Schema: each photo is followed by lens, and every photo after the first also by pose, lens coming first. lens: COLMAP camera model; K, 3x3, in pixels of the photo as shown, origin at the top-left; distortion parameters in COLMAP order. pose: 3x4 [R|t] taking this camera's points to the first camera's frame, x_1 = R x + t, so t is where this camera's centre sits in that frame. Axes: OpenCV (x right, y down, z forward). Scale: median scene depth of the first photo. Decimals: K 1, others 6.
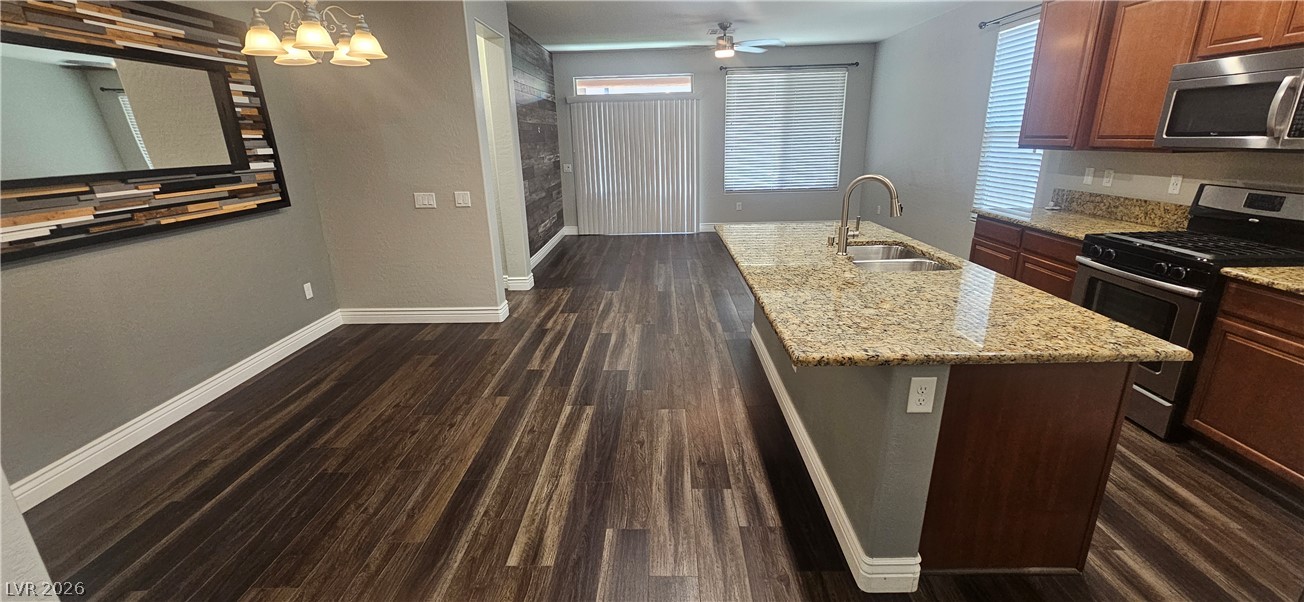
lens RADIAL K [[534.7, 0, 651.1], [0, 534.7, 304.6], [0, 0, 1]] dist [0.000509, -0.000253]
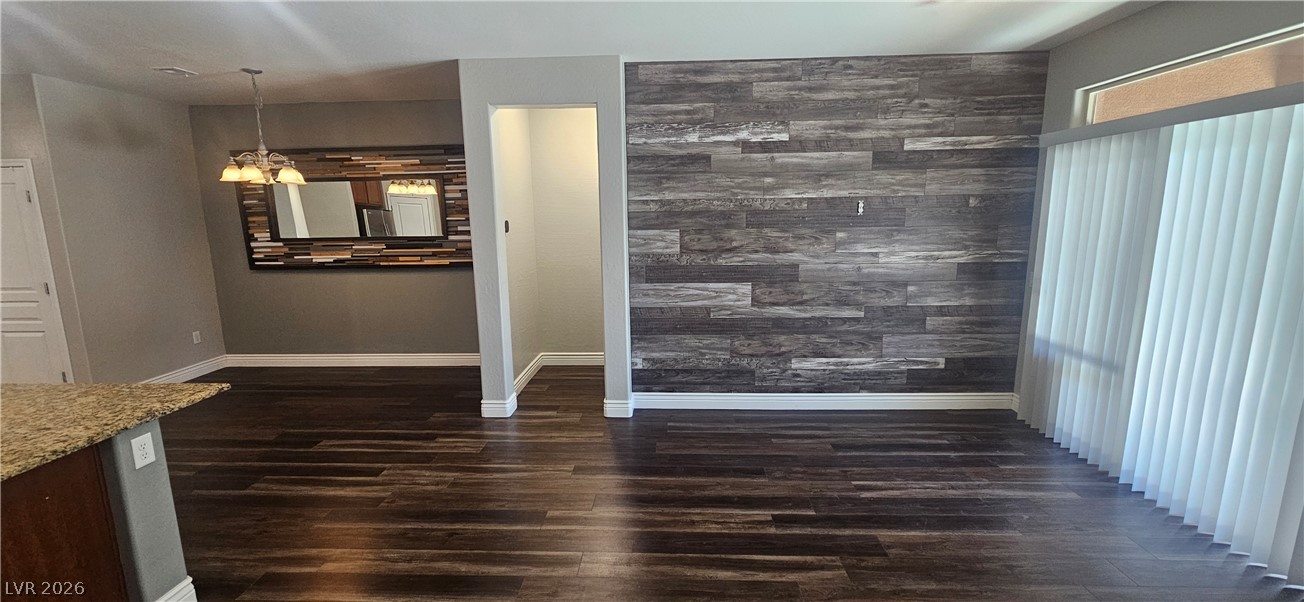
lens RADIAL K [[534.7, 0, 650.2], [0, 534.7, 303.0], [0, 0, 1]] dist [0.000509, -0.000253]
pose [[-0.029964, 0.196577, -0.980030, 0.821275], [-0.284200, 0.938328, 0.196901, -0.589421], [0.958297, 0.284425, 0.027751, 1.680745]]
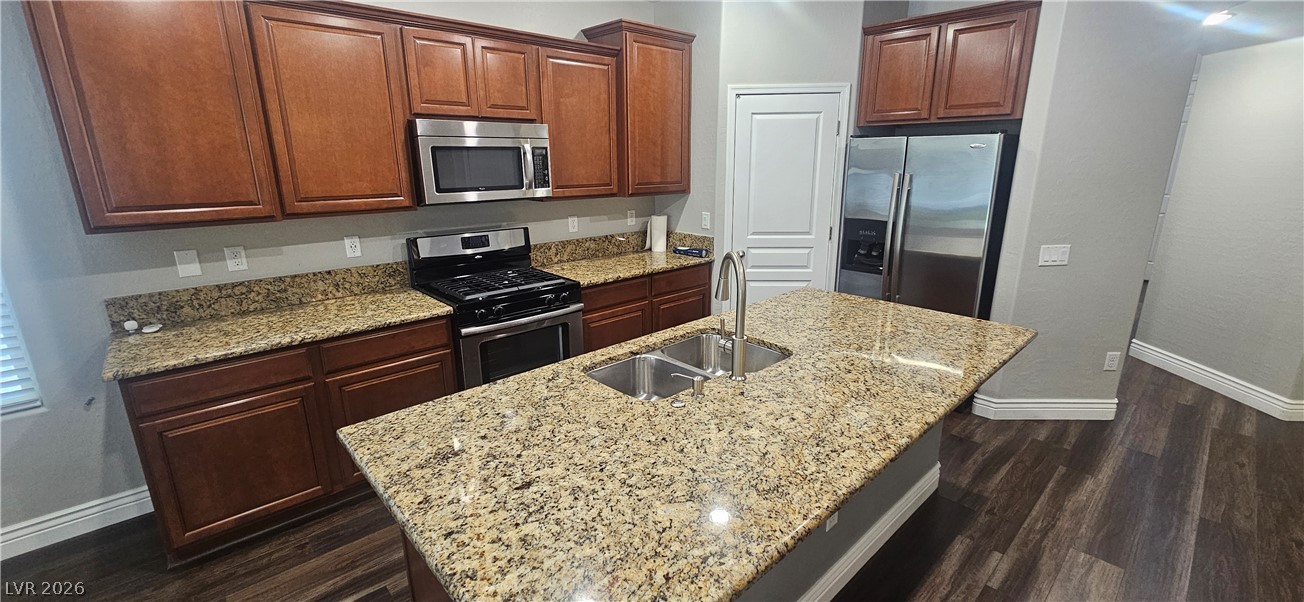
lens RADIAL K [[534.7, 0, 646.9], [0, 534.7, 303.9], [0, 0, 1]] dist [0.000509, -0.000253]
pose [[-0.693159, -0.163719, 0.701945, -0.003112], [0.237072, 0.867894, 0.436529, -0.409155], [-0.680682, 0.468995, -0.562775, 1.194541]]
